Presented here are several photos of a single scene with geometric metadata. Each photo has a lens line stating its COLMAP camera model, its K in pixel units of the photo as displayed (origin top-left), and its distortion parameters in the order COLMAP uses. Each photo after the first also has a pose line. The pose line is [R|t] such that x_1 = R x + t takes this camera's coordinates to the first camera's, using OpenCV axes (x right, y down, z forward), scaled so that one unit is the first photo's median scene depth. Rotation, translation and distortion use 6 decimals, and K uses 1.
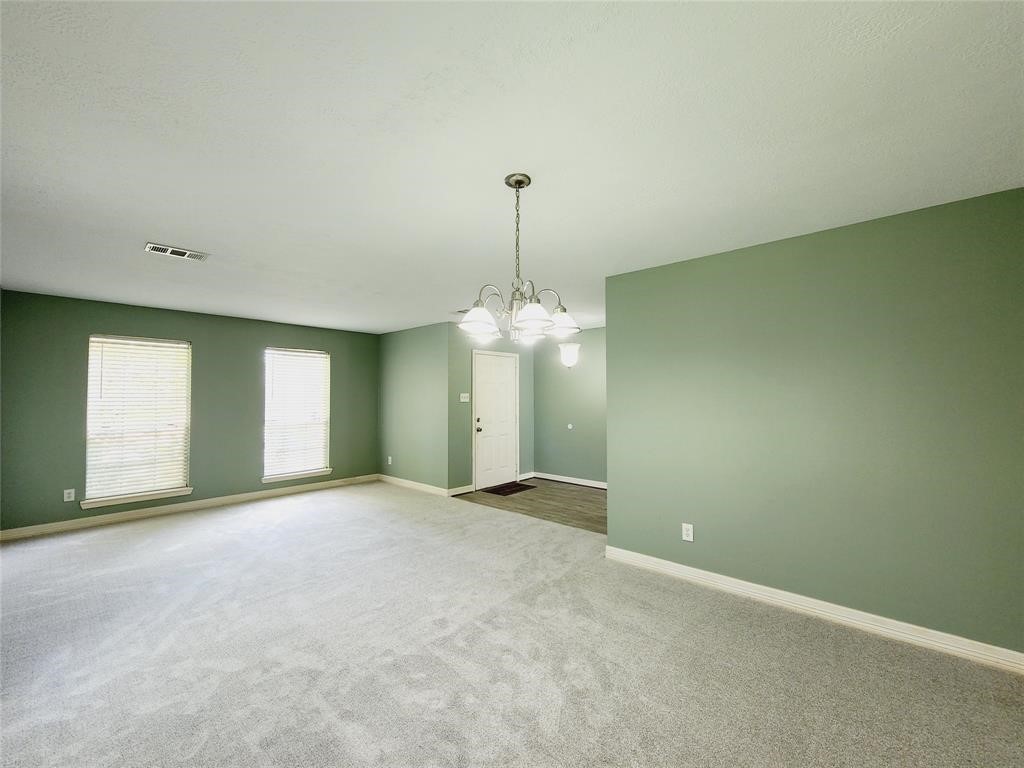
lens RADIAL K [[420.2, 0, 513.6], [0, 420.2, 383.8], [0, 0, 1]] dist [-0.002076, -0.000386]
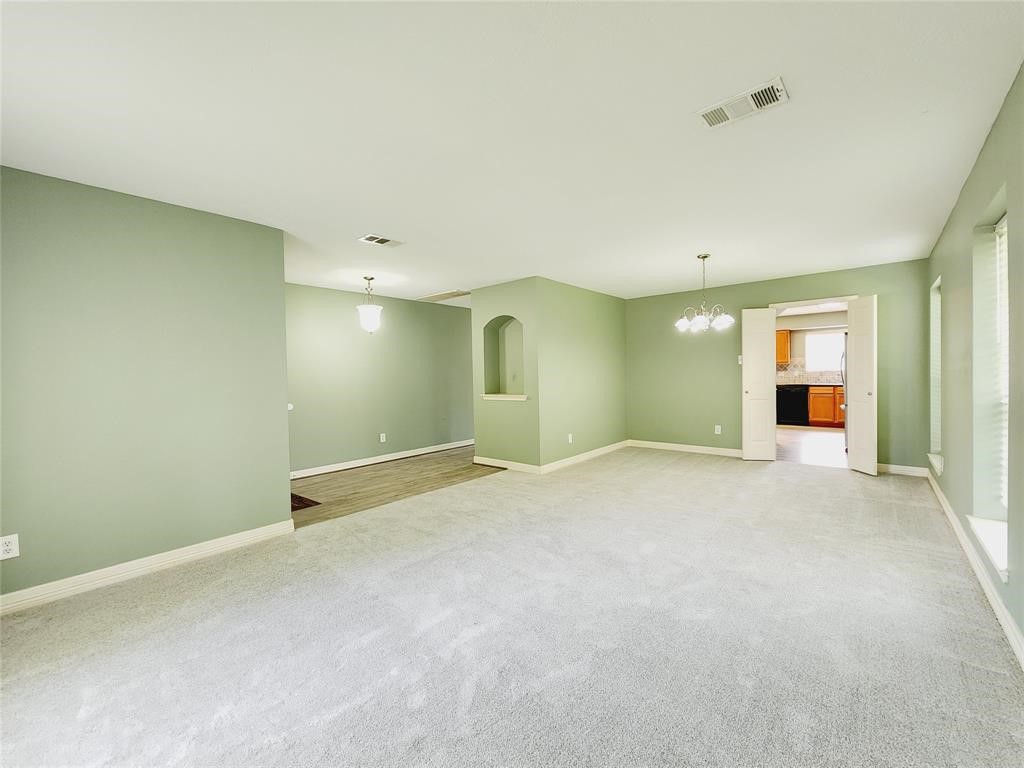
lens RADIAL K [[420.2, 0, 513.6], [0, 420.2, 383.8], [0, 0, 1]] dist [-0.002076, -0.000386]
pose [[-0.022932, -0.022904, 0.999475, -0.843062], [-0.009249, 0.999700, 0.022697, 0.049767], [-0.999694, -0.008724, -0.023137, 0.789818]]
